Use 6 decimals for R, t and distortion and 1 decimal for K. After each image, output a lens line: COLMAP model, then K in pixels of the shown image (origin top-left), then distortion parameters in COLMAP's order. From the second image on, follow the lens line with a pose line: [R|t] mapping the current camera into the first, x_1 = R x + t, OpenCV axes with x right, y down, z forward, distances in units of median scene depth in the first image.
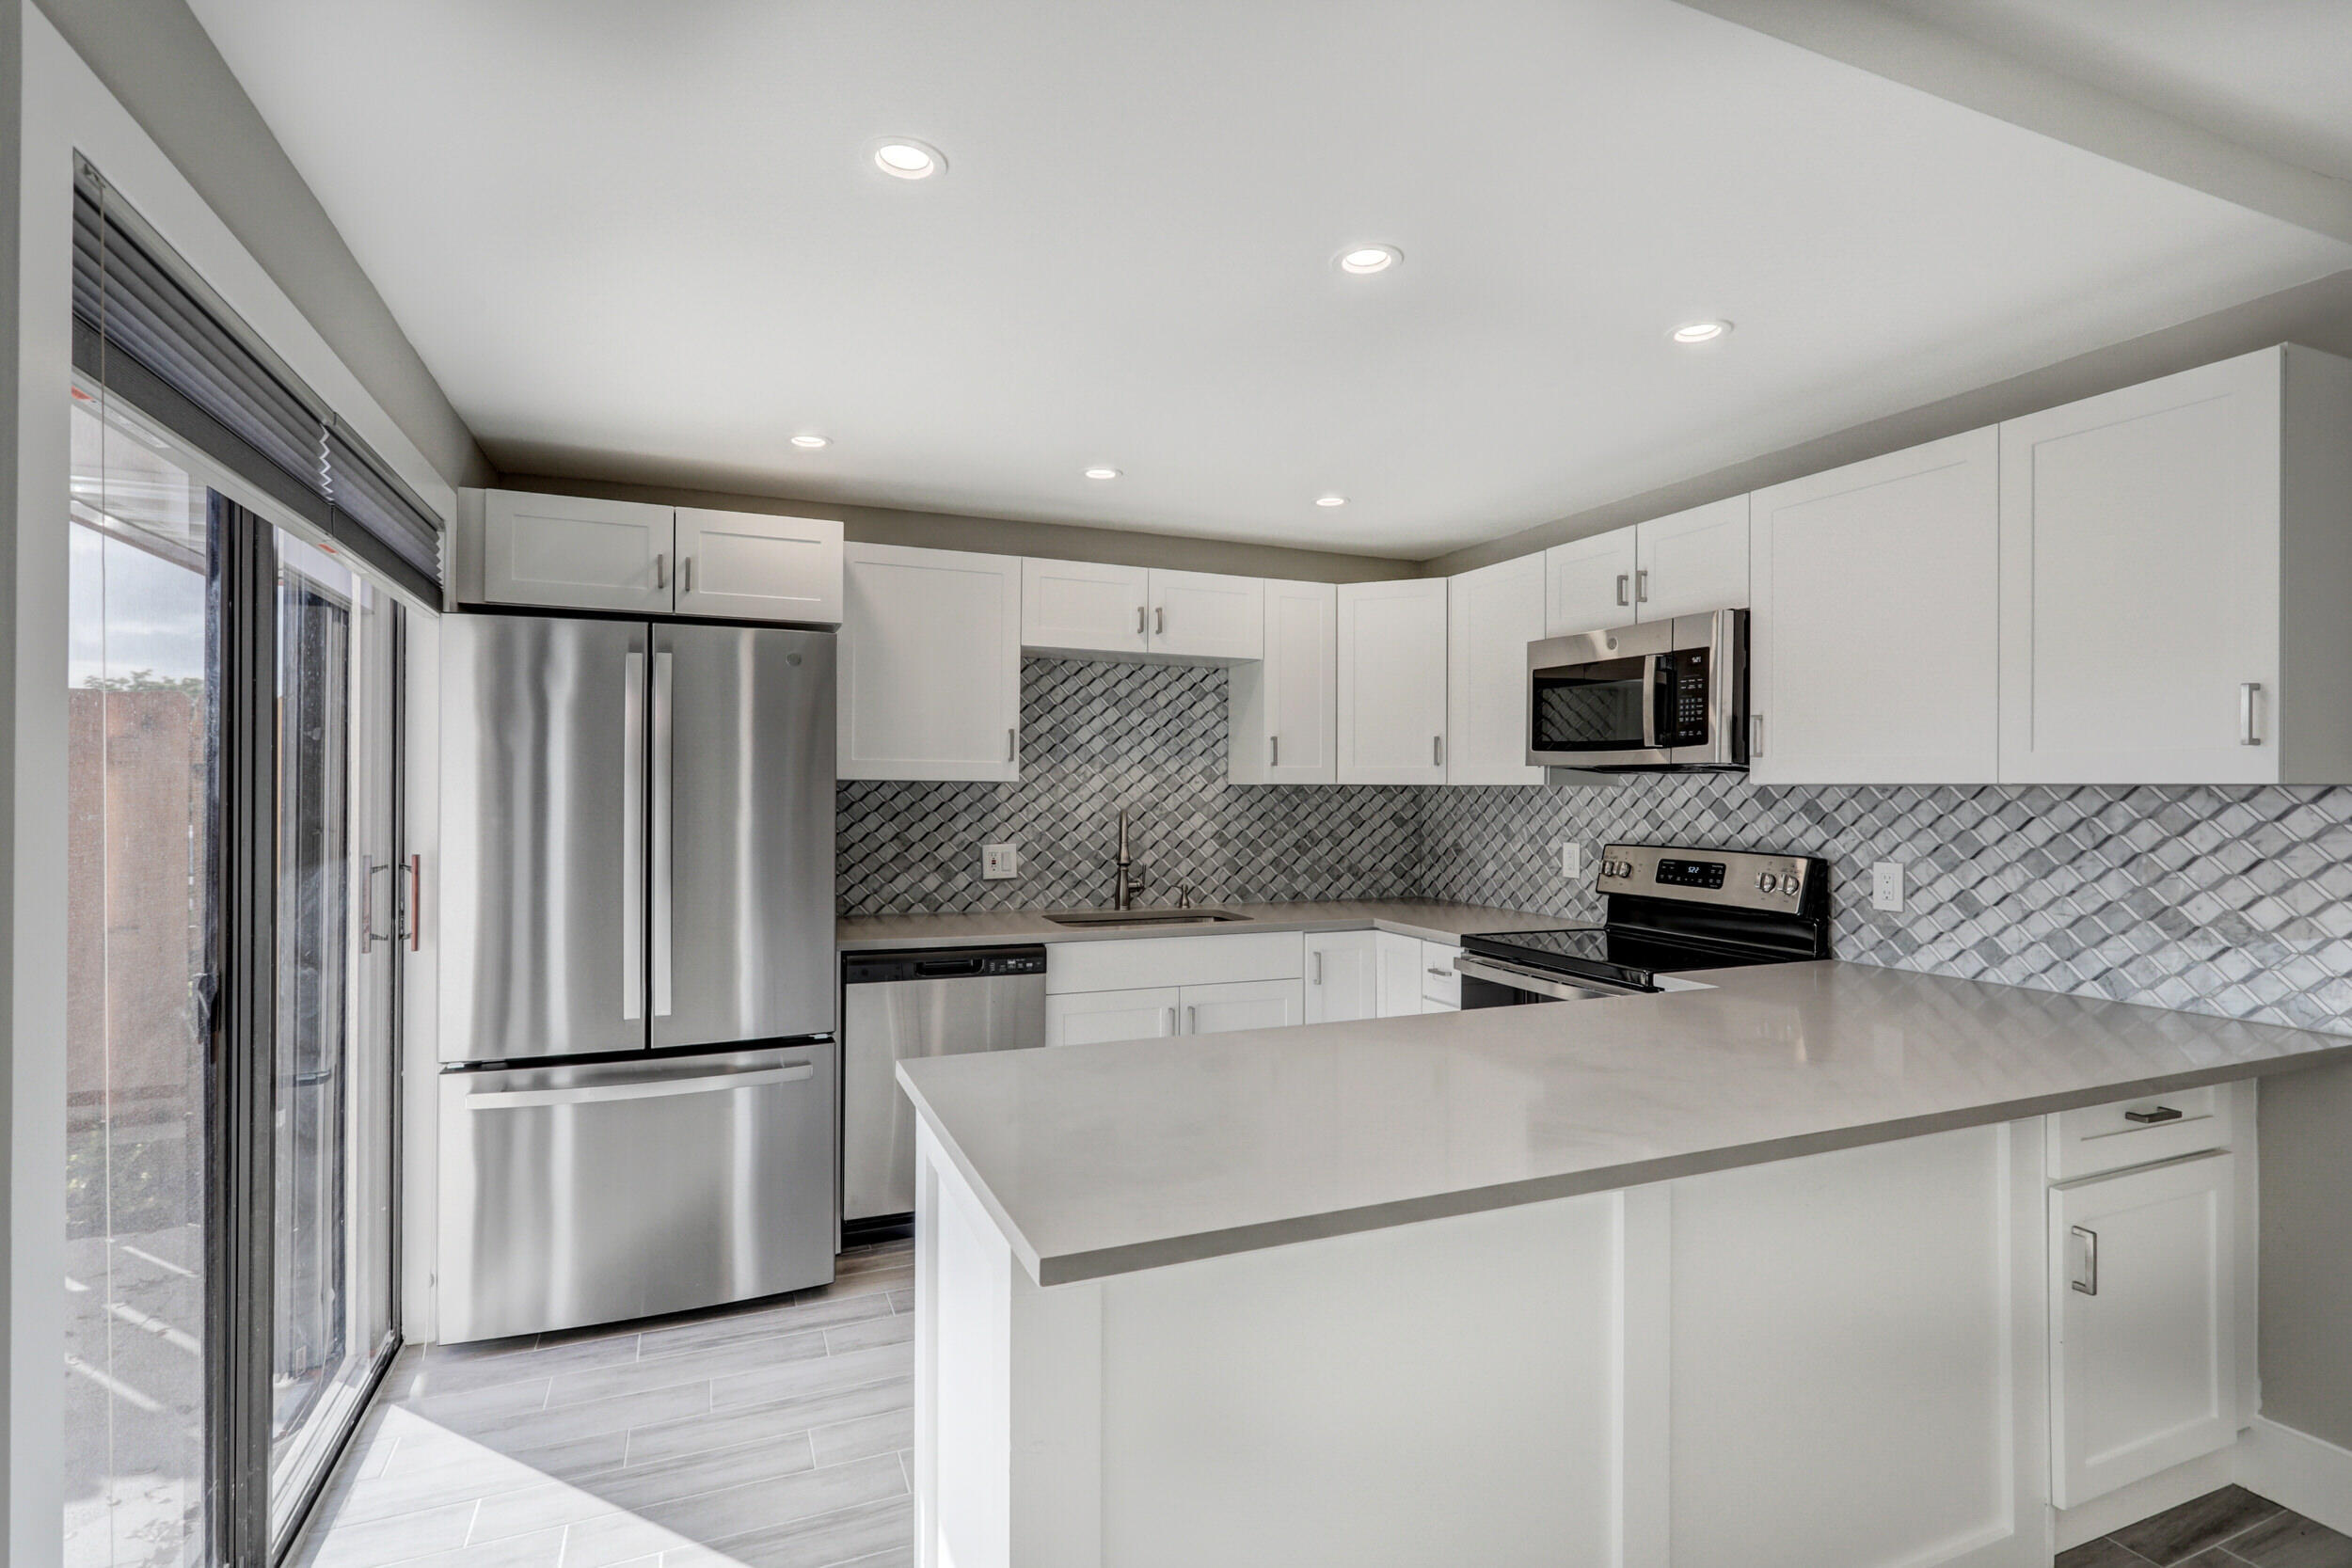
lens RADIAL K [[1146.4, 0, 1150.7], [0, 1146.4, 776.7], [0, 0, 1]] dist [-0.008163, 0.002647]
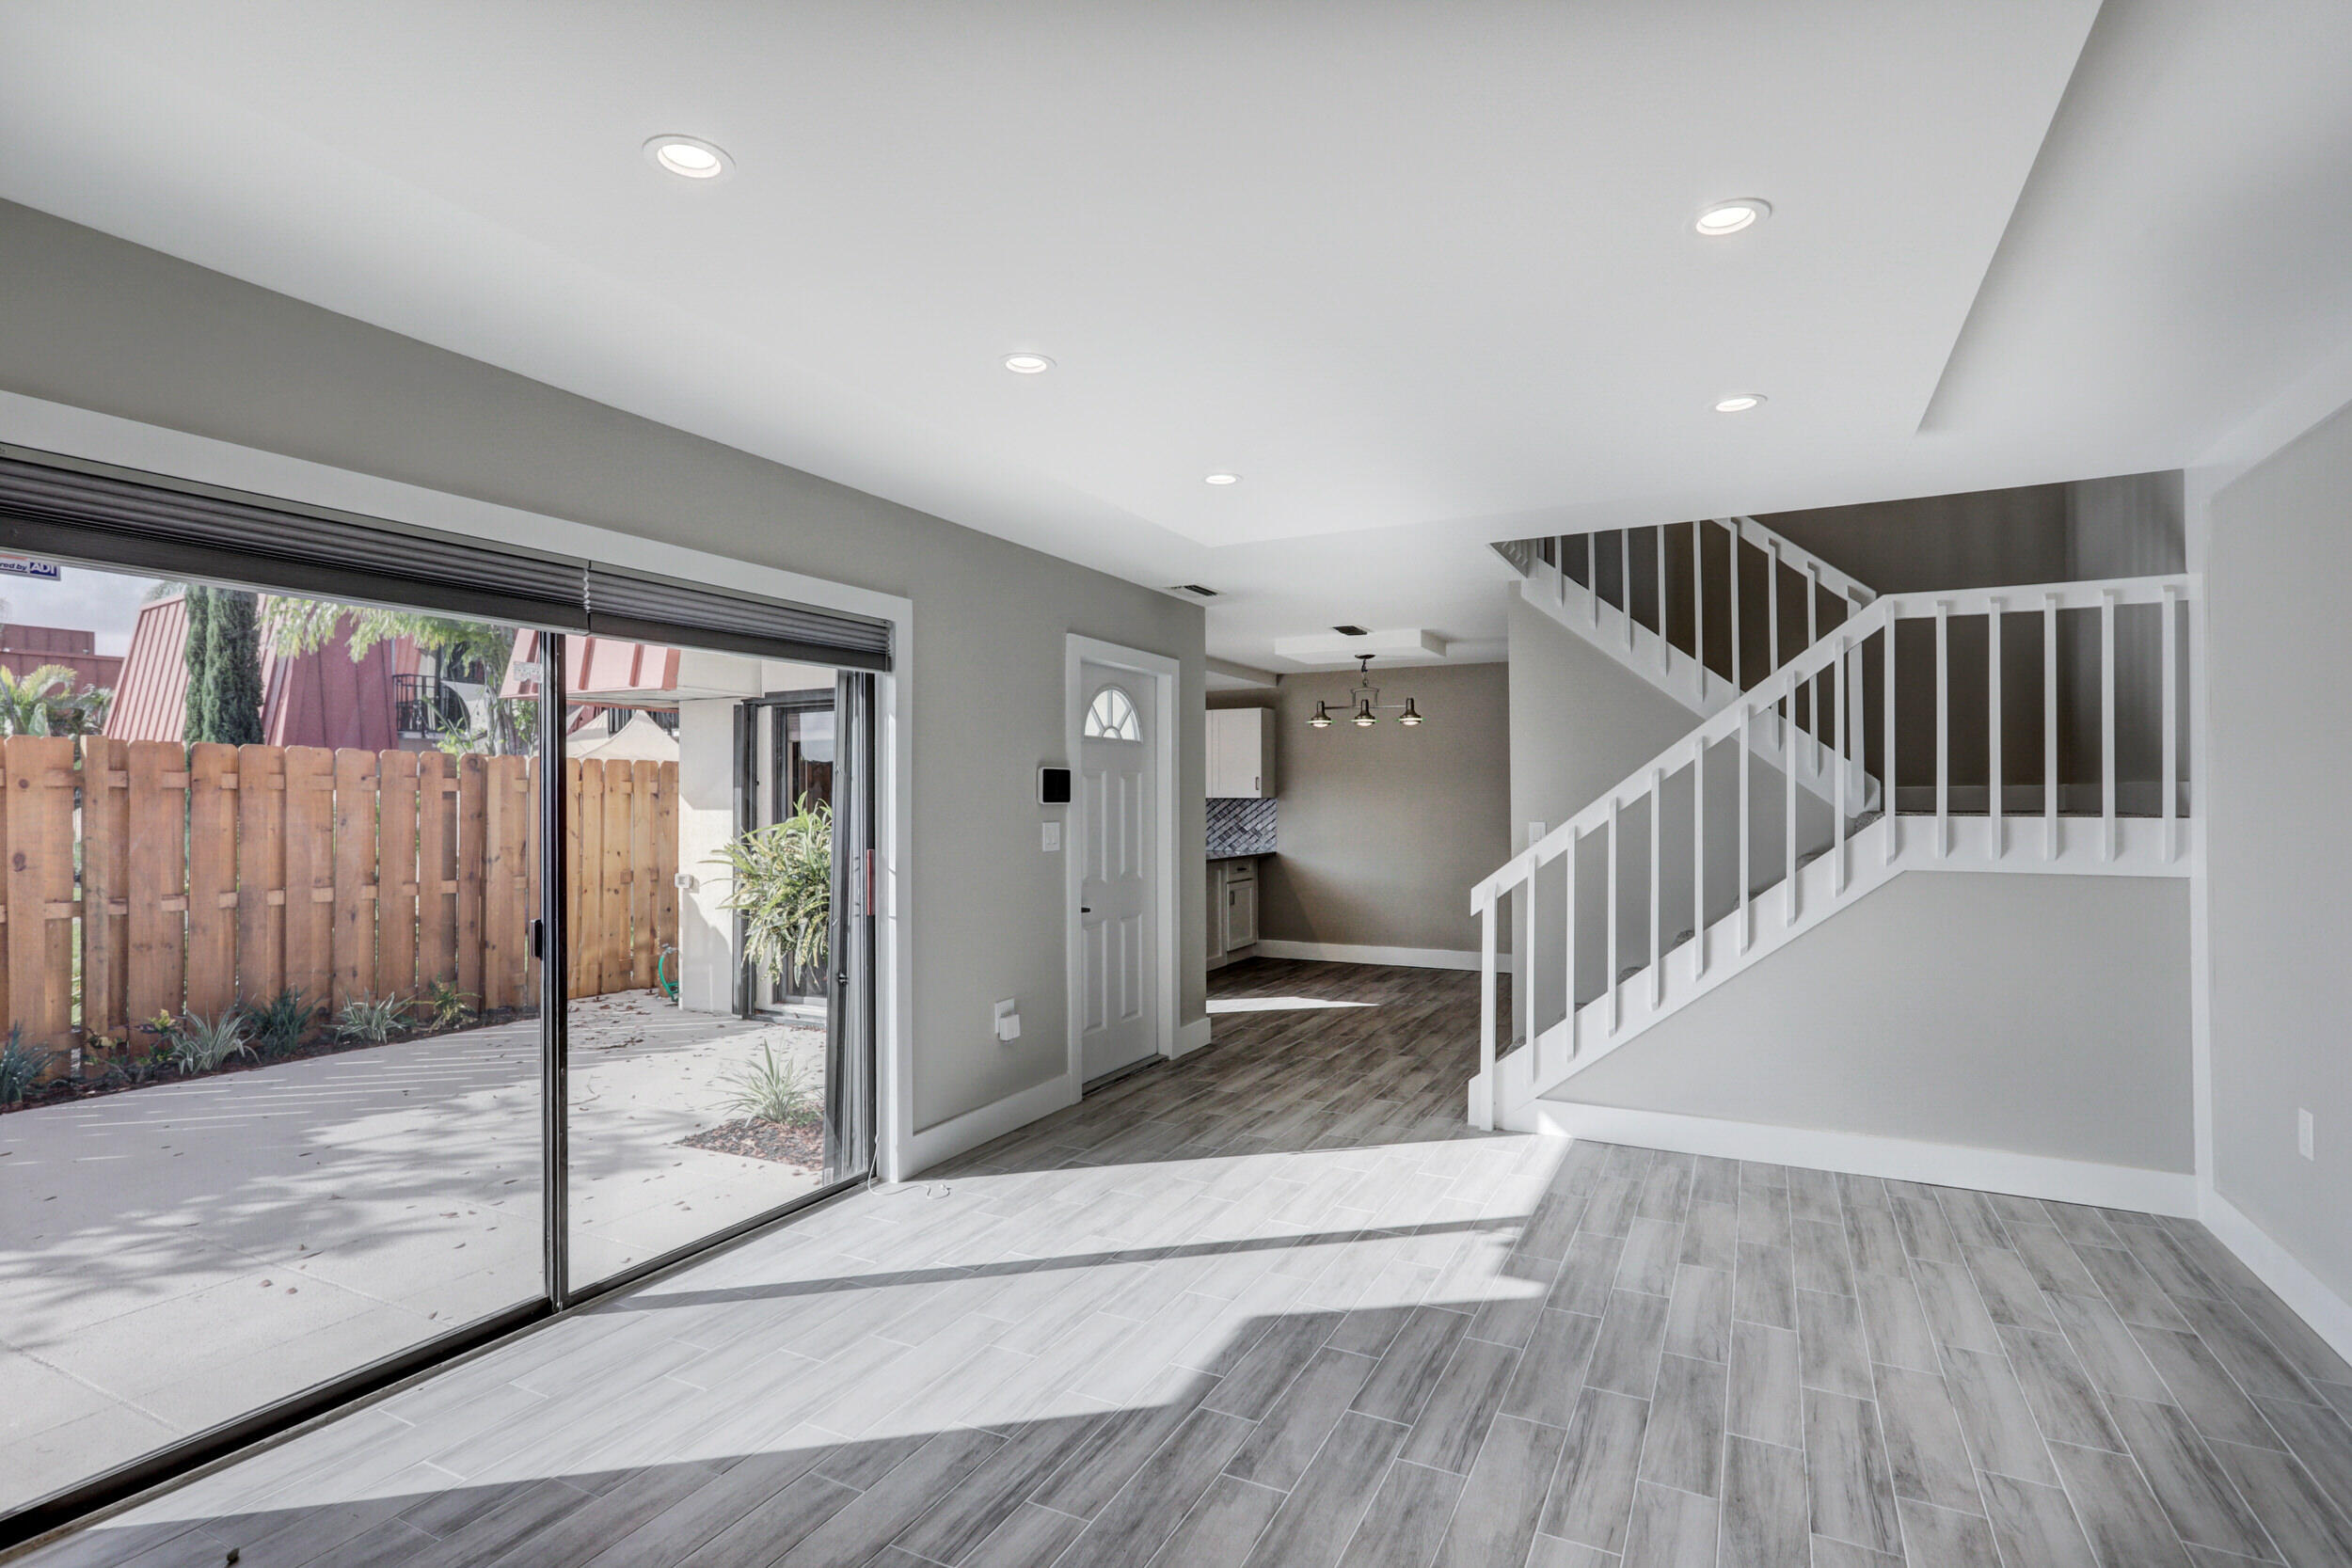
lens RADIAL K [[1146.4, 0, 1158.7], [0, 1146.4, 792.9], [0, 0, 1]] dist [-0.008163, 0.002647]
pose [[0.763051, -0.003925, 0.646326, -1.585868], [0.001303, 0.999989, 0.004534, -0.024627], [-0.646337, -0.002617, 0.763048, -1.549391]]
